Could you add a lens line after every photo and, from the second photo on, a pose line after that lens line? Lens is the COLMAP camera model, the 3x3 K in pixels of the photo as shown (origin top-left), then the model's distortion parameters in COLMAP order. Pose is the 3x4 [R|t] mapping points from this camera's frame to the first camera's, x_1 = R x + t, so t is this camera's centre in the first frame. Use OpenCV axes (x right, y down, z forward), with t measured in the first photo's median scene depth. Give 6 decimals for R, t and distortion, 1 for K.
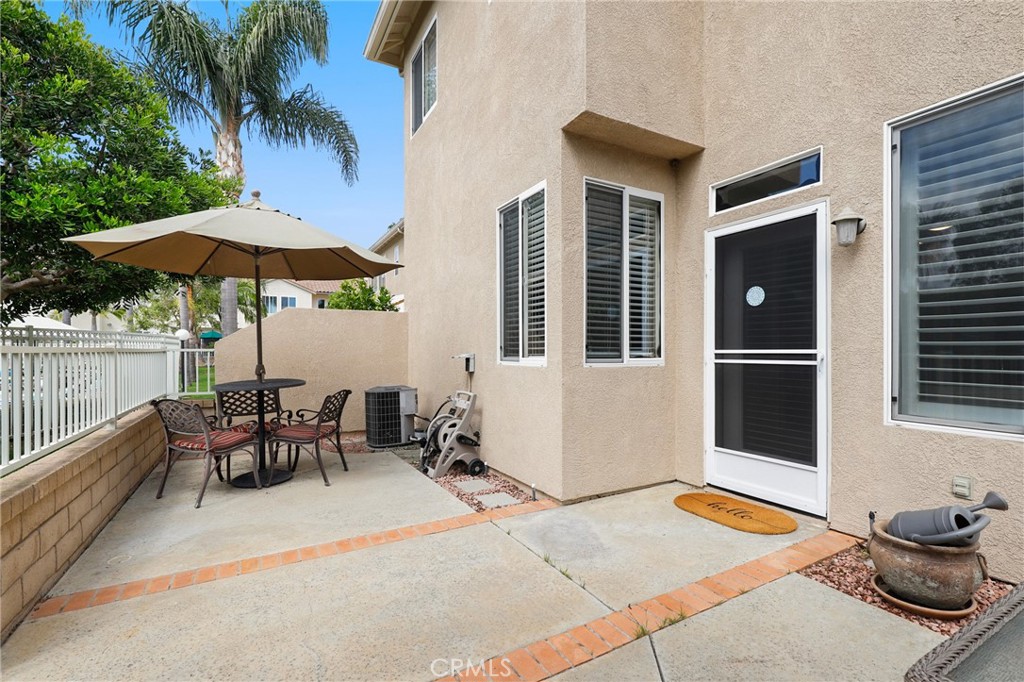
lens RADIAL K [[468.0, 0, 517.5], [0, 468.0, 349.0], [0, 0, 1]] dist [0.002357, -0.001181]
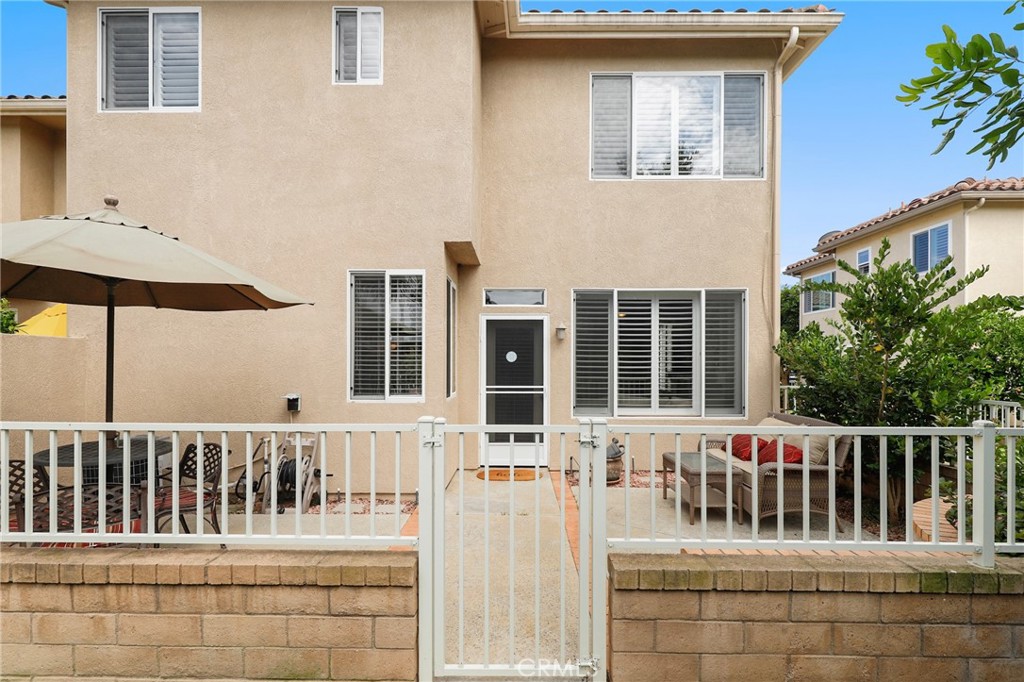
lens RADIAL K [[468.0, 0, 523.0], [0, 468.0, 359.9], [0, 0, 1]] dist [0.002357, -0.001181]
pose [[0.491418, 0.007250, 0.870894, -1.099429], [-0.007654, 0.999963, -0.004005, -0.094892], [-0.870890, -0.004698, 0.491455, 0.054828]]
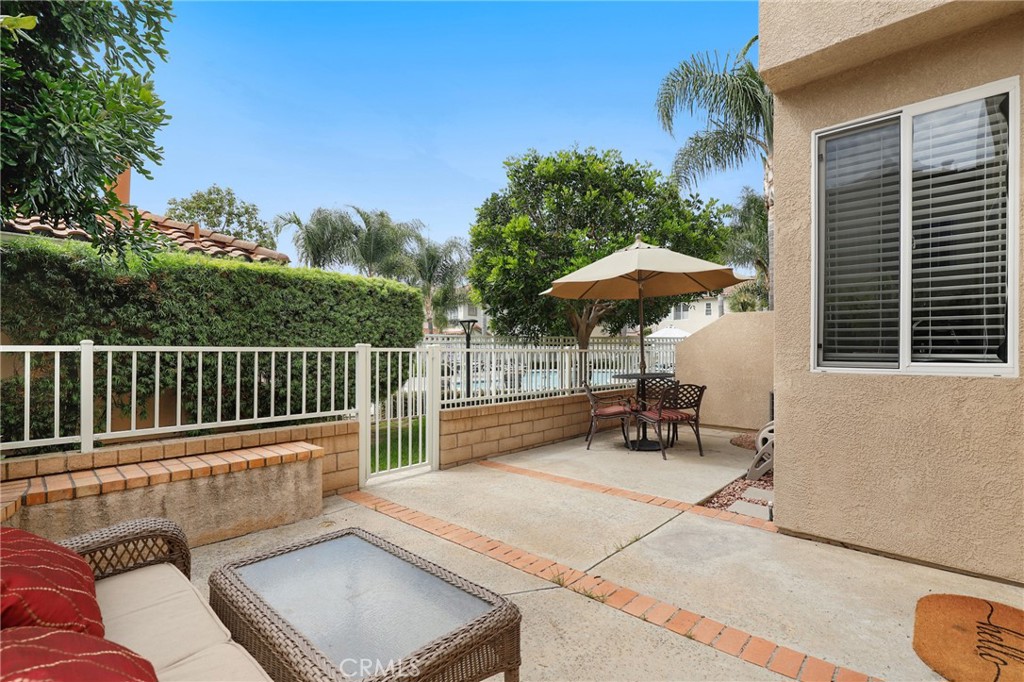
lens RADIAL K [[468.0, 0, 517.6], [0, 468.0, 347.4], [0, 0, 1]] dist [0.002357, -0.001181]
pose [[0.308840, -0.006271, -0.951093, 0.789261], [0.003613, 0.999979, -0.005420, -0.000333], [0.951107, -0.001762, 0.308856, 0.293221]]
